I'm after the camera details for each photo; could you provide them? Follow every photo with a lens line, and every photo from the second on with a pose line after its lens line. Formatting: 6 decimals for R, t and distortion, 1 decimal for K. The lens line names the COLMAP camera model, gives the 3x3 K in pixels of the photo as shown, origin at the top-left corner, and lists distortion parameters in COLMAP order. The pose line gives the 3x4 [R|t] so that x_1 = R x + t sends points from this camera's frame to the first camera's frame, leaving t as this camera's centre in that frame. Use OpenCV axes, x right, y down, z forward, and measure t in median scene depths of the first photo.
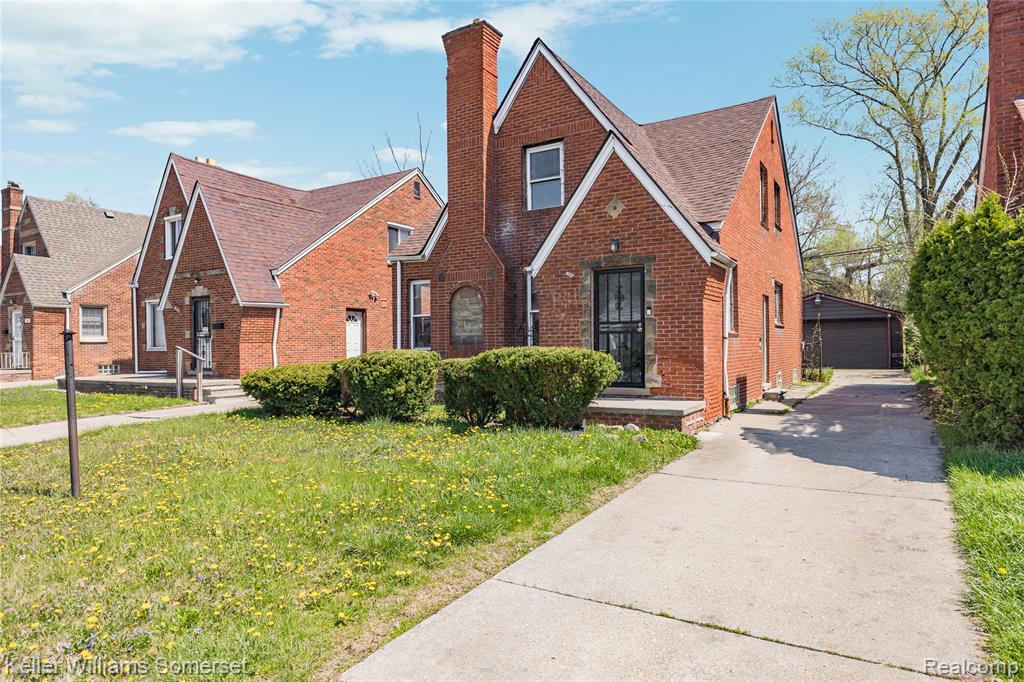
lens RADIAL K [[635.7, 0, 512.3], [0, 635.7, 348.0], [0, 0, 1]] dist [-0.004190, -0.004268]
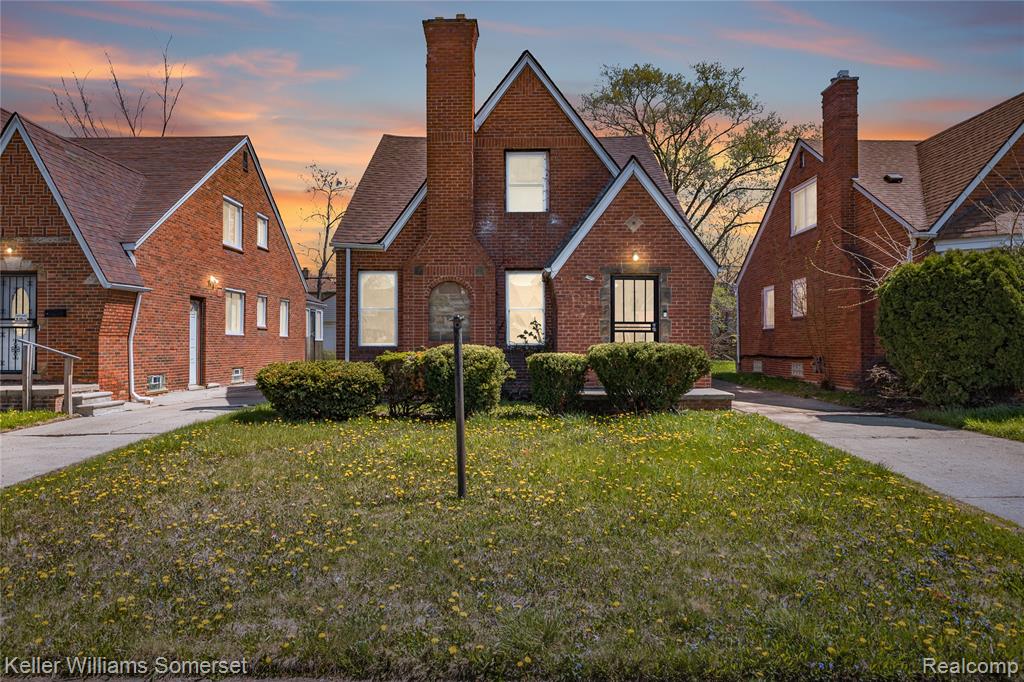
lens RADIAL K [[681.8, 0, 509.9], [0, 681.8, 336.1], [0, 0, 1]] dist [-0.003186, 0.000328]
pose [[0.852089, 0.015369, 0.523171, -0.590071], [-0.004566, 0.999749, -0.021934, 0.010560], [-0.523377, 0.016301, 0.851945, 0.062379]]
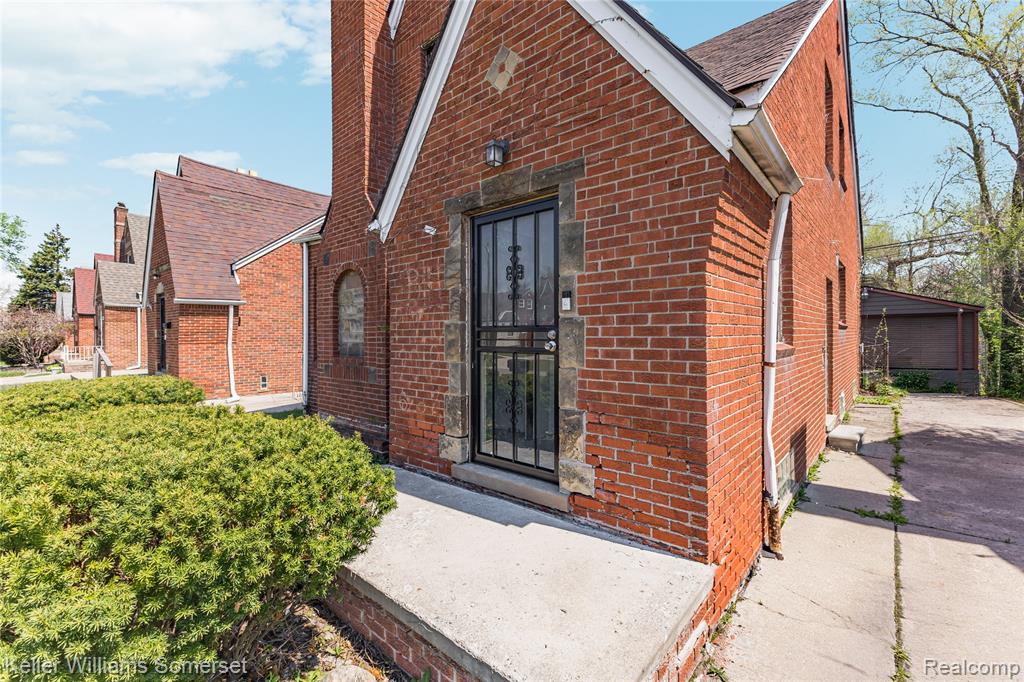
lens RADIAL K [[444.0, 0, 516.5], [0, 444.0, 337.6], [0, 0, 1]] dist [0.009735, 0.000221]
pose [[0.986839, 0.004337, -0.161646, 0.195284], [-0.003367, 0.999975, 0.006269, -0.031513], [0.161669, -0.005643, 0.986829, 0.612536]]
